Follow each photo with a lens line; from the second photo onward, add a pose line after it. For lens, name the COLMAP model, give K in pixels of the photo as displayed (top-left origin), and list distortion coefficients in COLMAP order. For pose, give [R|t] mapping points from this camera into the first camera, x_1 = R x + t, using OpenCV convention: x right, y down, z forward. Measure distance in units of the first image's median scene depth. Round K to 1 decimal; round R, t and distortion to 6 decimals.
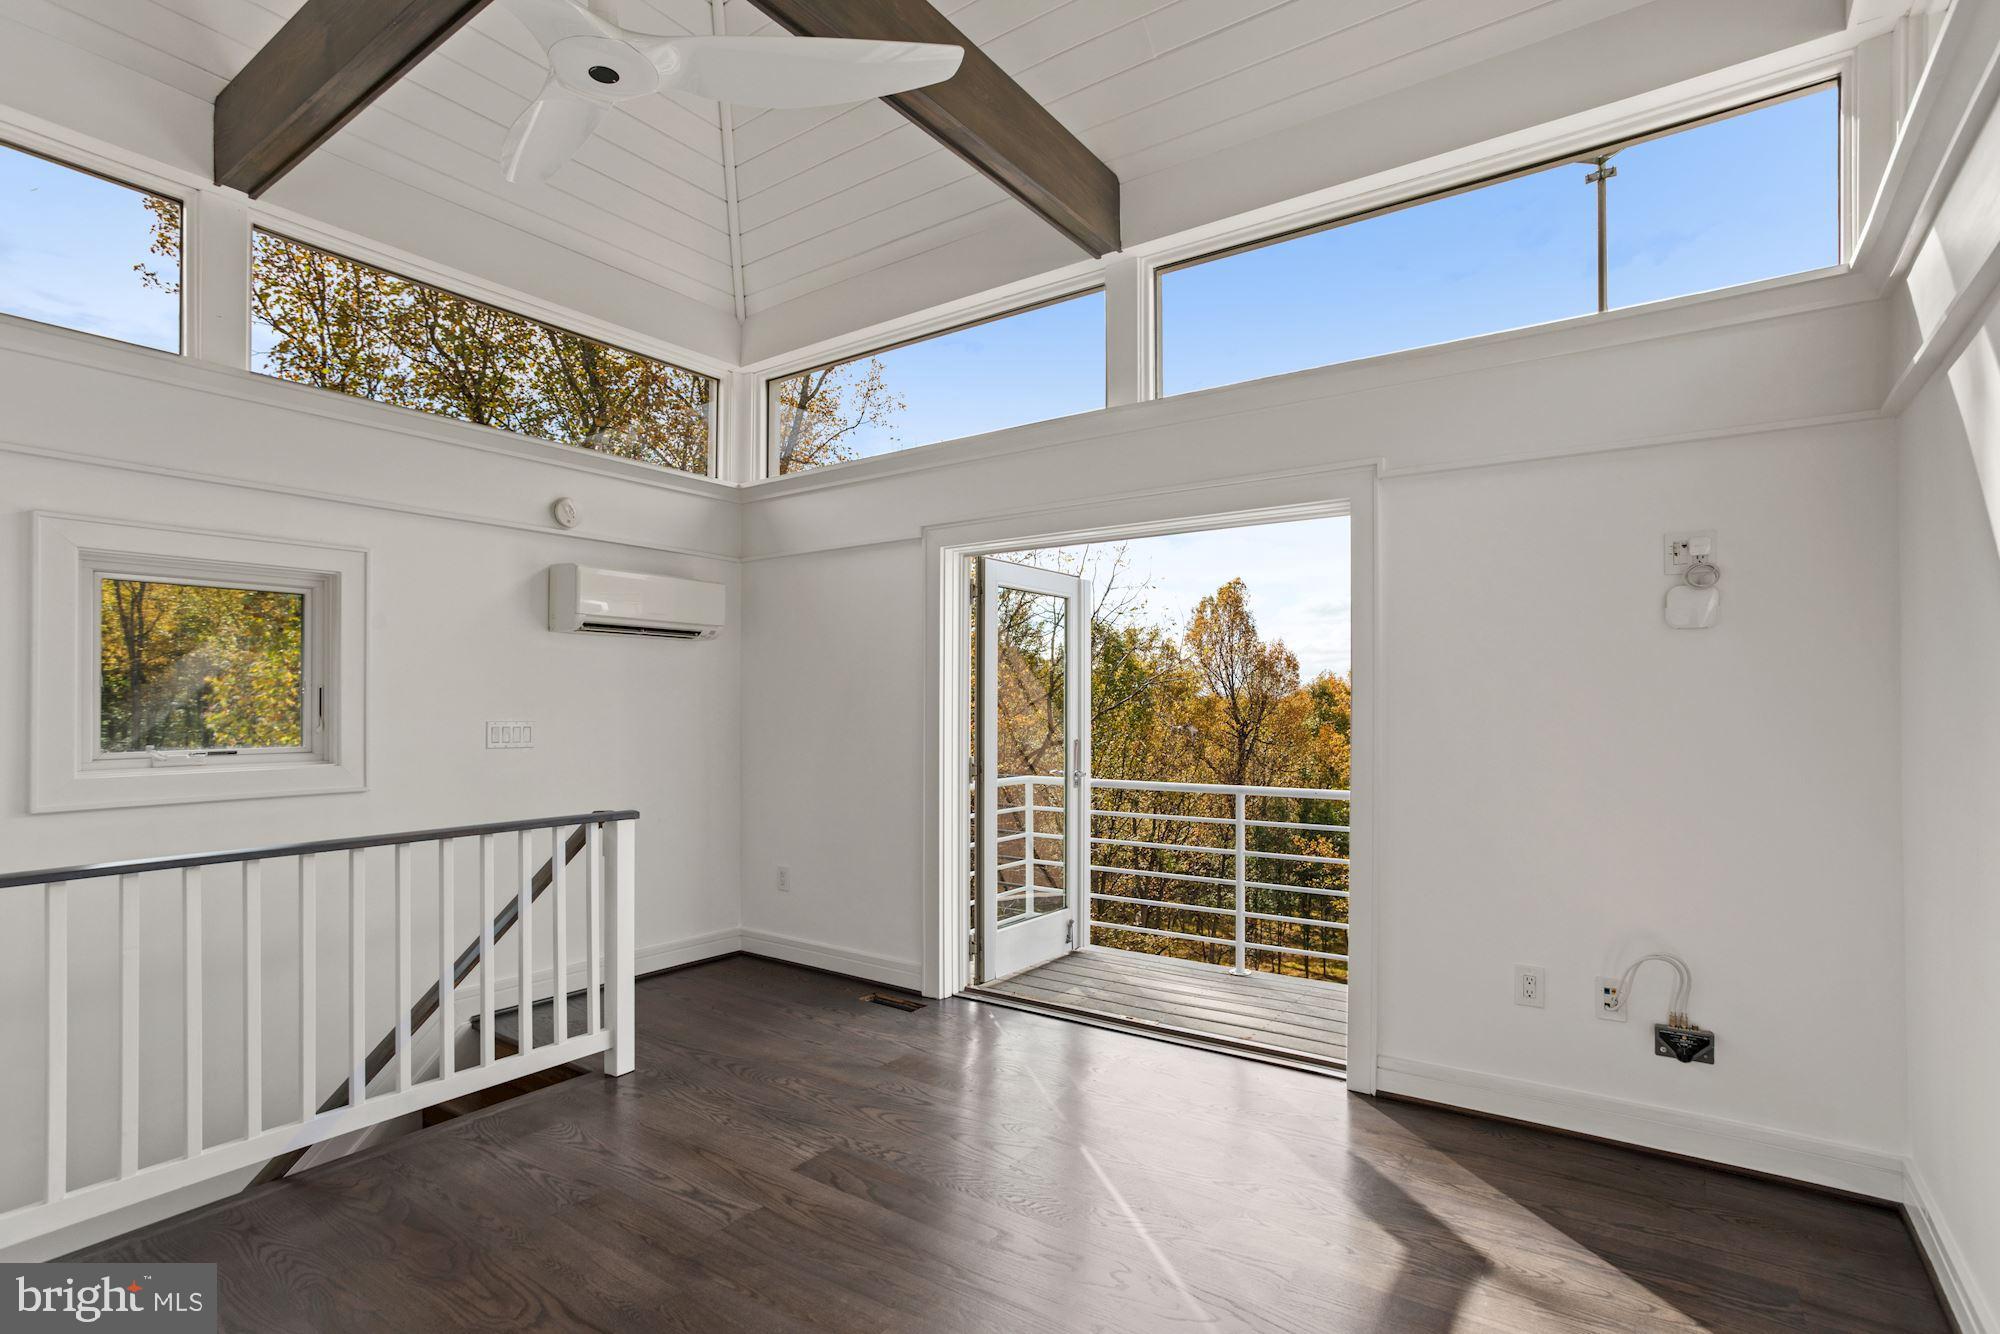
lens RADIAL K [[958.4, 0, 1002.9], [0, 958.4, 661.0], [0, 0, 1]] dist [-0.034630, 0.028084]
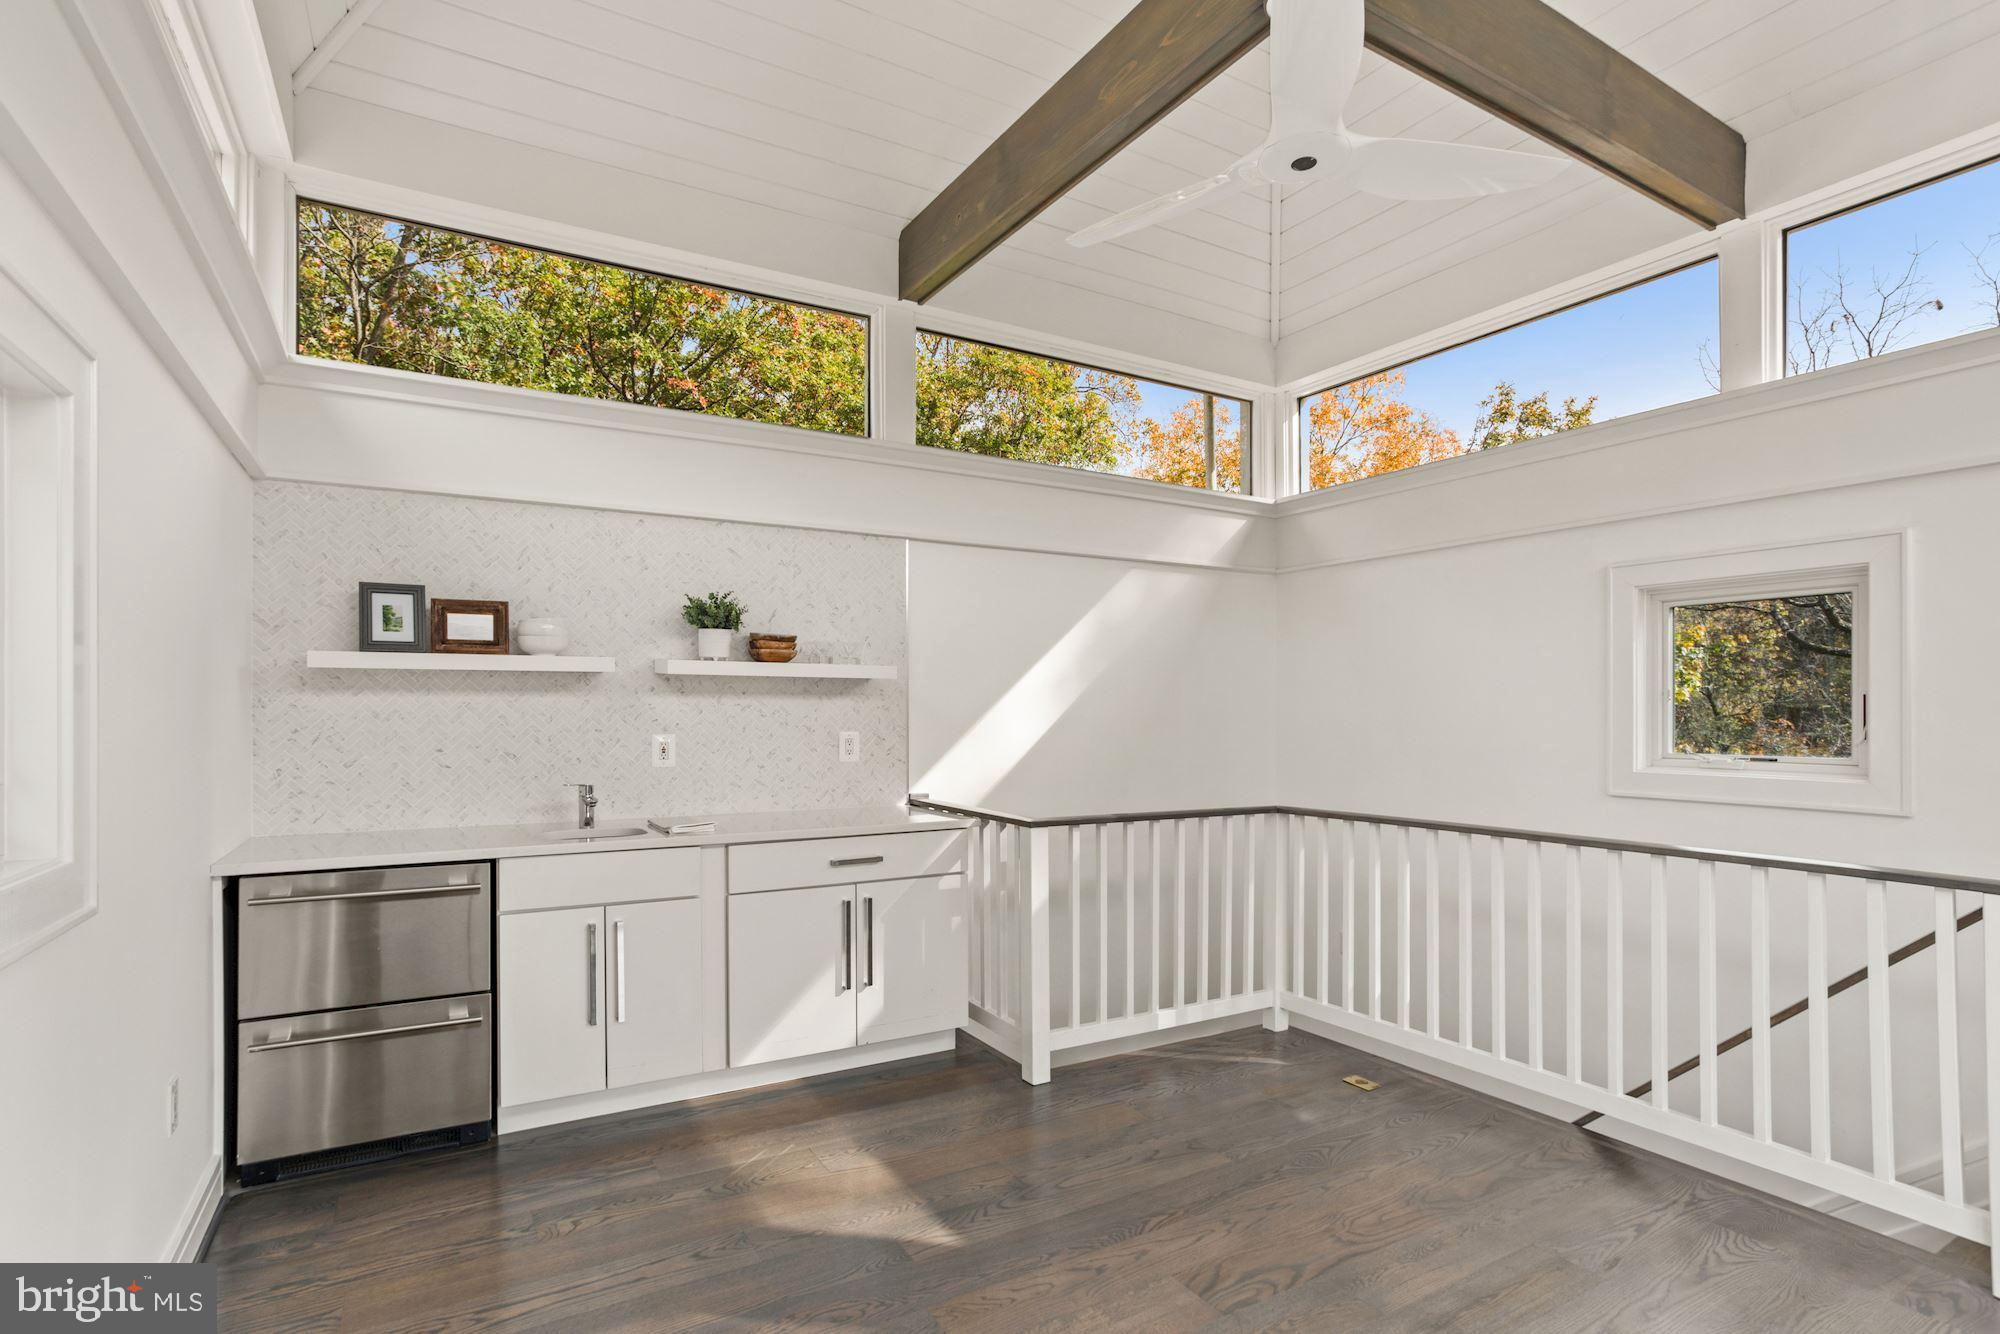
lens RADIAL K [[981.8, 0, 995.1], [0, 981.8, 695.0], [0, 0, 1]] dist [-0.073884, 0.030098]
pose [[0.908048, 0.004505, -0.418842, -0.139062], [0.005475, 0.999729, 0.022622, -0.000403], [0.418831, -0.022835, 0.907777, -0.115191]]
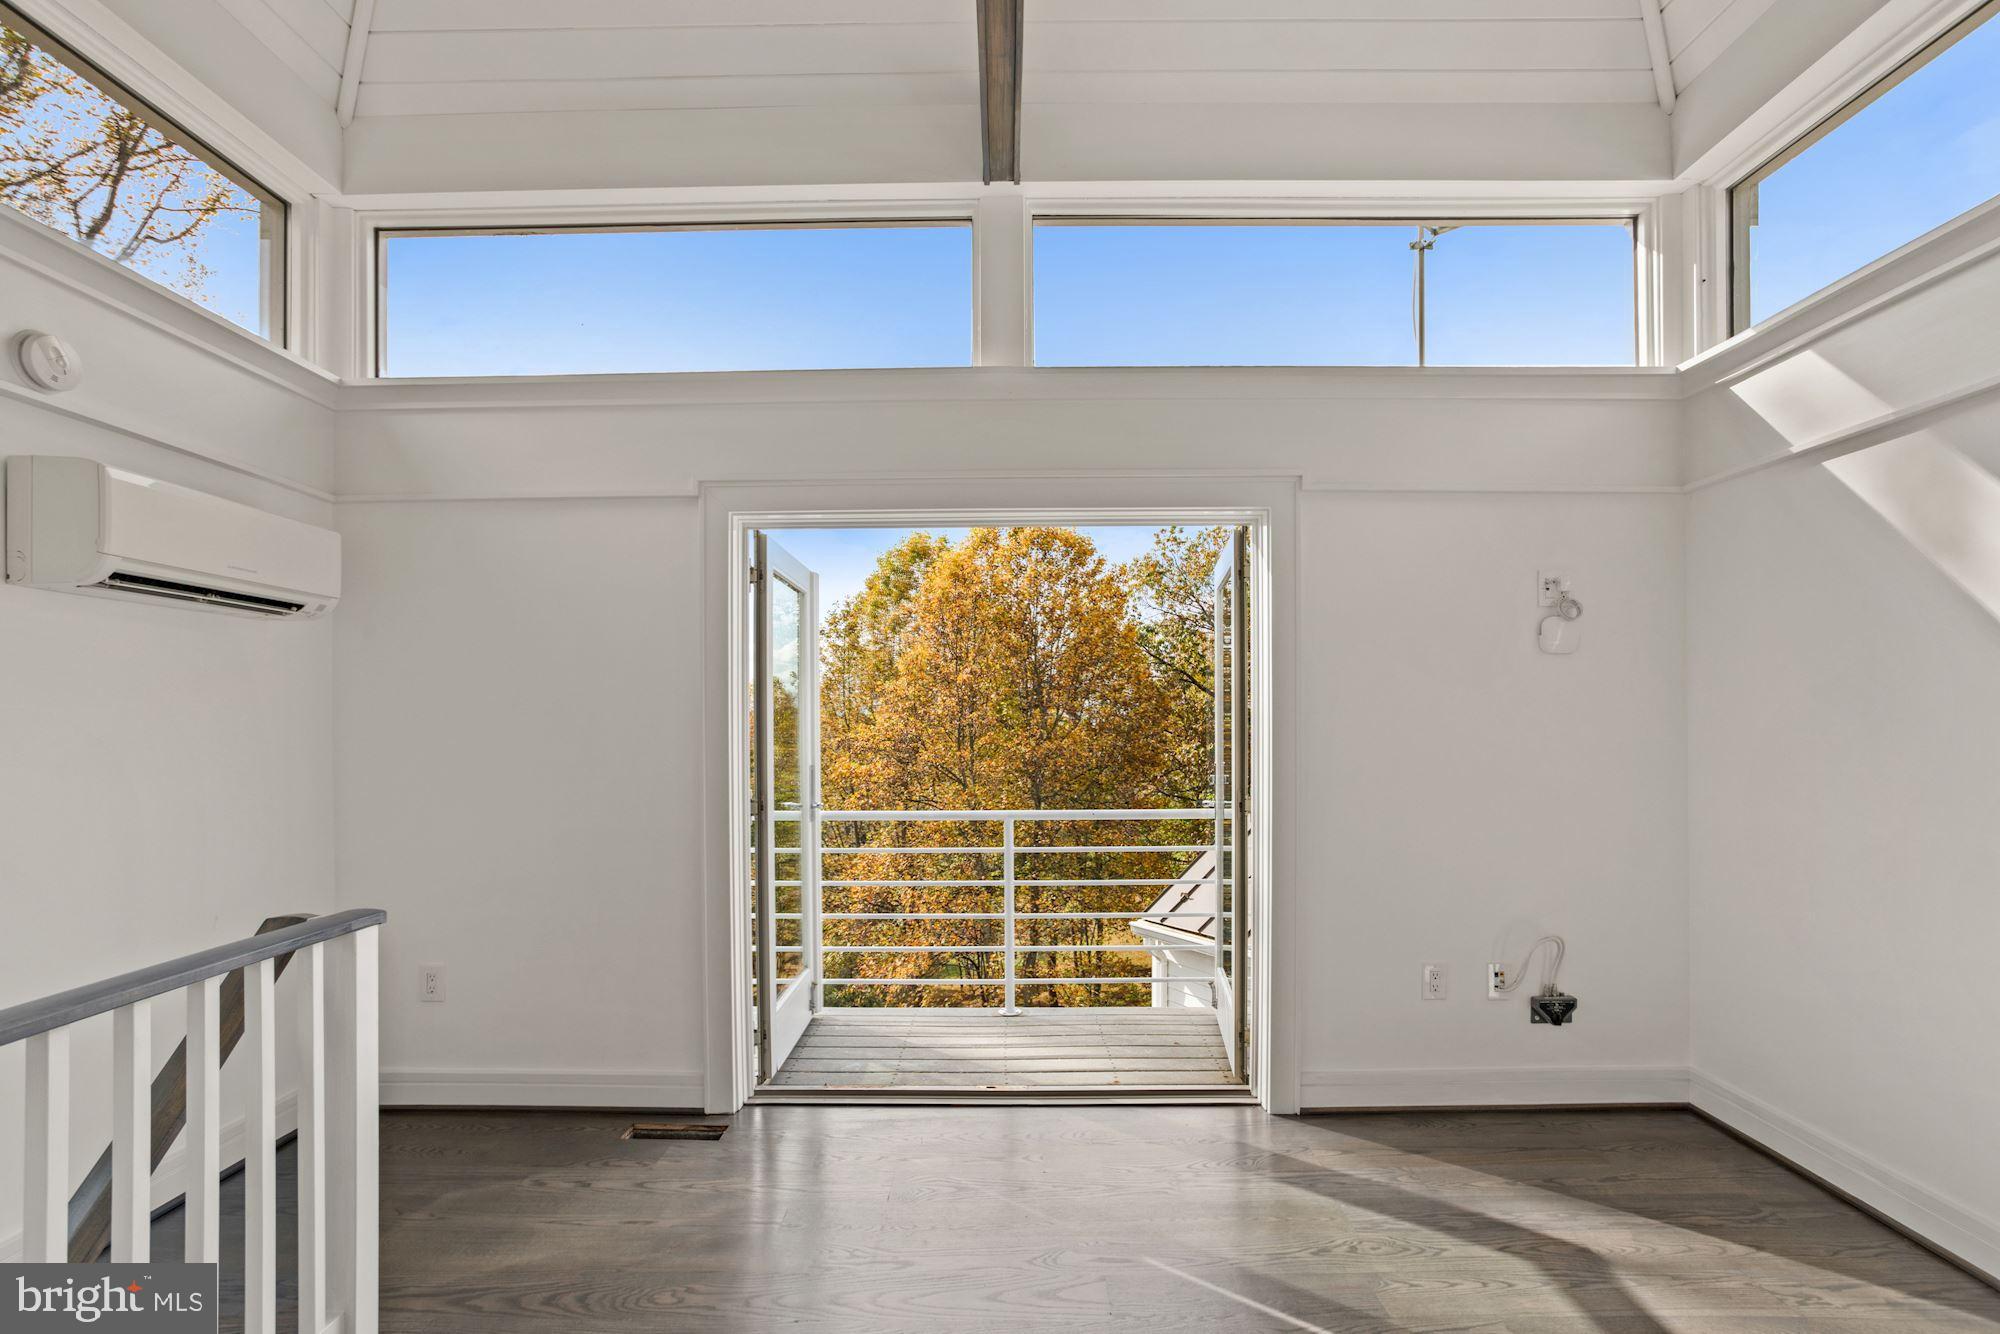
lens RADIAL K [[976.4, 0, 991.1], [0, 976.4, 701.8], [0, 0, 1]] dist [-0.041228, 0.029941]
pose [[0.827524, 0.010288, 0.561336, -0.350195], [-0.021887, 0.999663, 0.013944, 0.015722], [-0.561004, -0.023825, 0.827470, 0.278783]]
